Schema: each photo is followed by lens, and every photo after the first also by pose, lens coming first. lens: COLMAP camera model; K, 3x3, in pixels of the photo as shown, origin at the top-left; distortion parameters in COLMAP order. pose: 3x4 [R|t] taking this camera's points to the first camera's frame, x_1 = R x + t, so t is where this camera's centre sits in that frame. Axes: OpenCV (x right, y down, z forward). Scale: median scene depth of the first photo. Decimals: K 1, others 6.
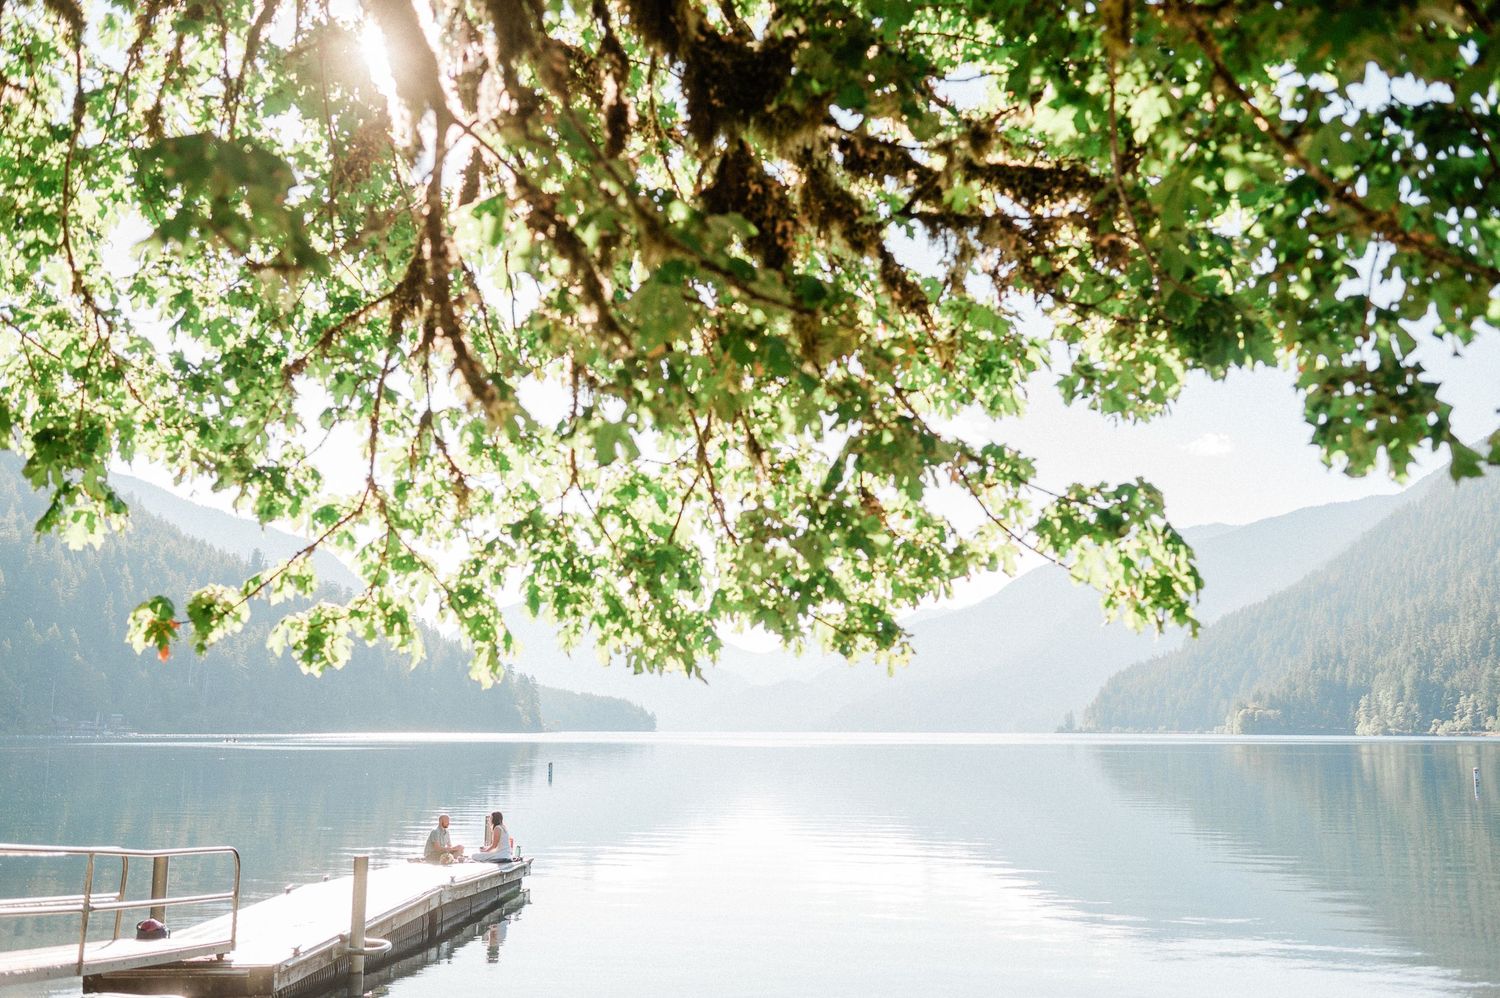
lens RADIAL K [[1577.1, 0, 746.2], [0, 1577.1, 504.9], [0, 0, 1]] dist [-0.015784, 0.000000]
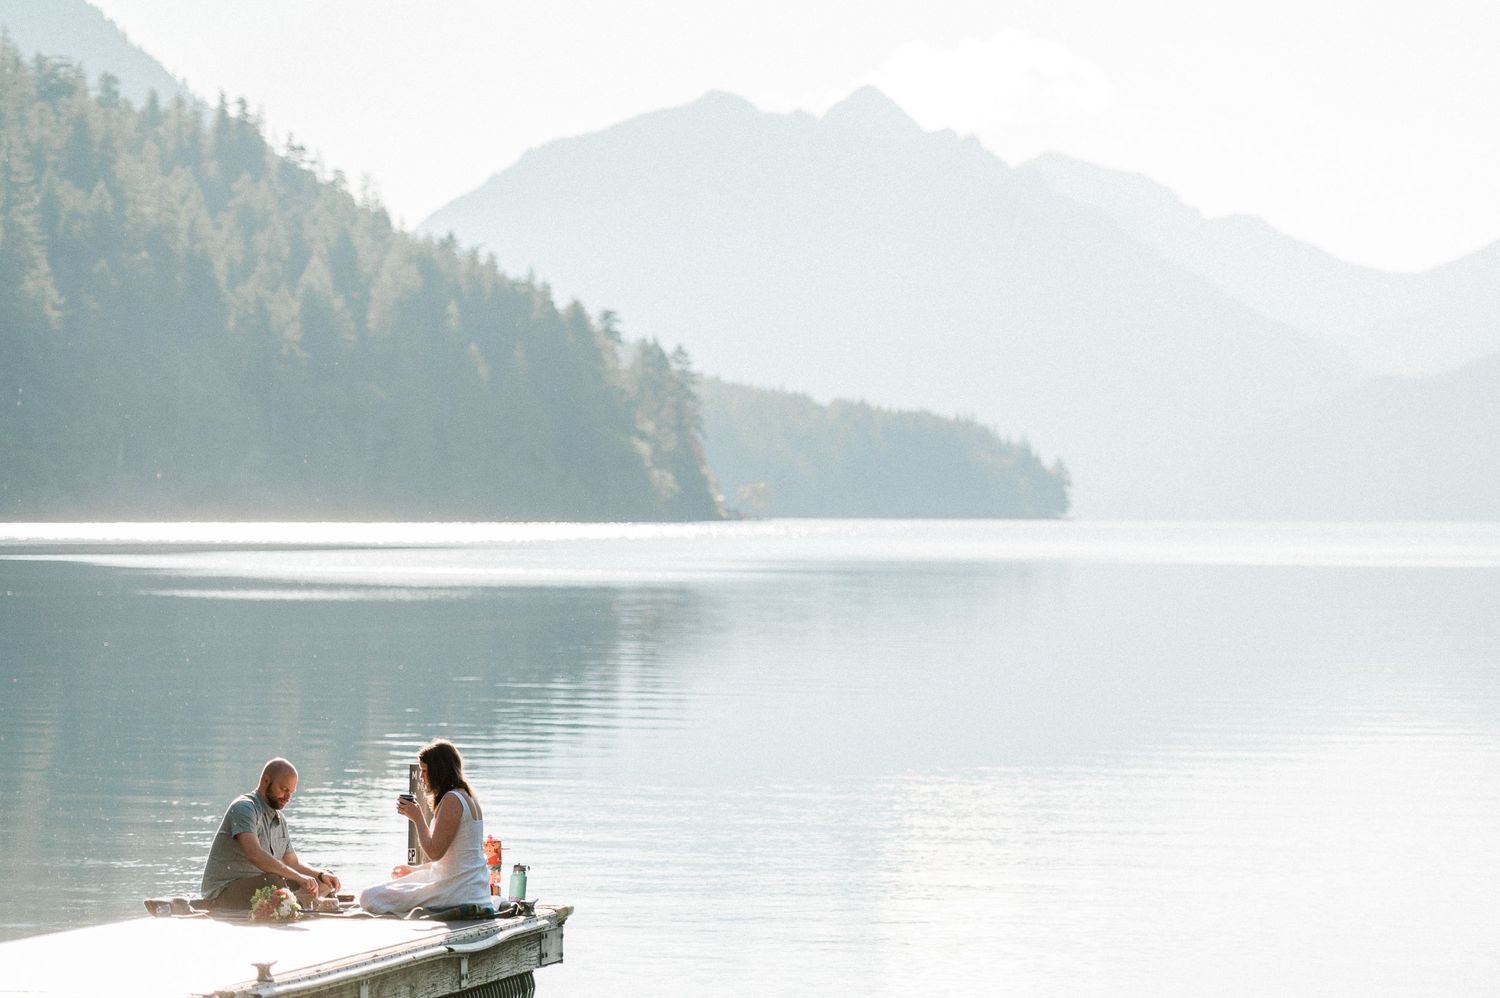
lens RADIAL K [[4857.7, 0, 751.2], [0, 4857.7, 502.4], [0, 0, 1]] dist [-0.286932, 0.000000]
pose [[0.992063, -0.000305, -0.125740, 0.011617], [0.017458, 0.990646, 0.135336, 0.028637], [0.124522, -0.136457, 0.982789, 0.129299]]
